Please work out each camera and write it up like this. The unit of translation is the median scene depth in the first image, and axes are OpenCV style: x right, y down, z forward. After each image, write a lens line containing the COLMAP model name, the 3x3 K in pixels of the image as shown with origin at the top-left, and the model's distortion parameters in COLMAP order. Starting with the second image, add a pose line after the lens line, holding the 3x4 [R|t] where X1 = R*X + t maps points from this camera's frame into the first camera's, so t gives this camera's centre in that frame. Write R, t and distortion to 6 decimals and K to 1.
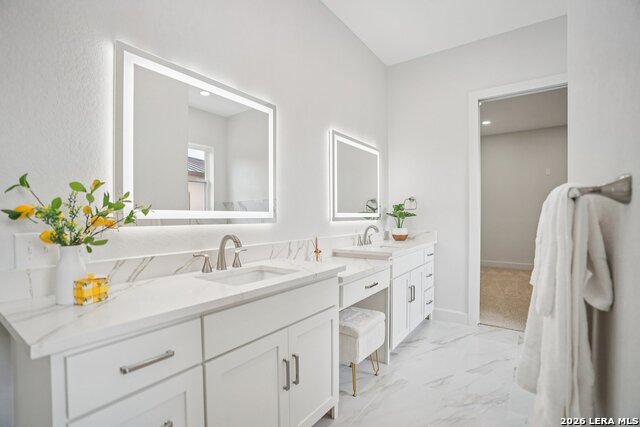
lens RADIAL K [[296.7, 0, 315.7], [0, 296.7, 216.7], [0, 0, 1]] dist [-0.013766, 0.000586]
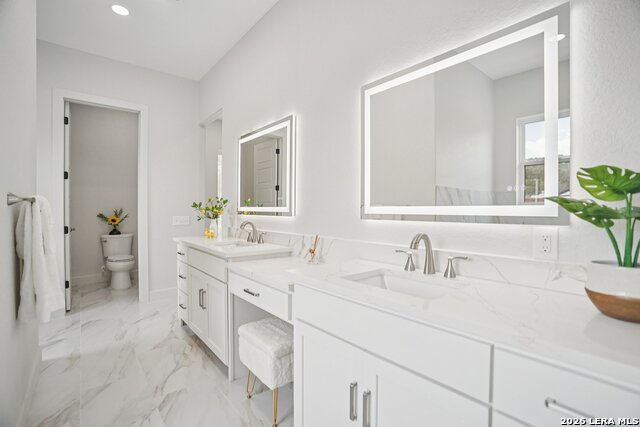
lens RADIAL K [[296.7, 0, 316.4], [0, 296.7, 212.8], [0, 0, 1]] dist [-0.013766, 0.000586]
pose [[-0.231545, 0.002973, -0.972820, 0.746479], [-0.015042, 0.999865, 0.006635, -0.002085], [0.972708, 0.016169, -0.231469, 1.053441]]
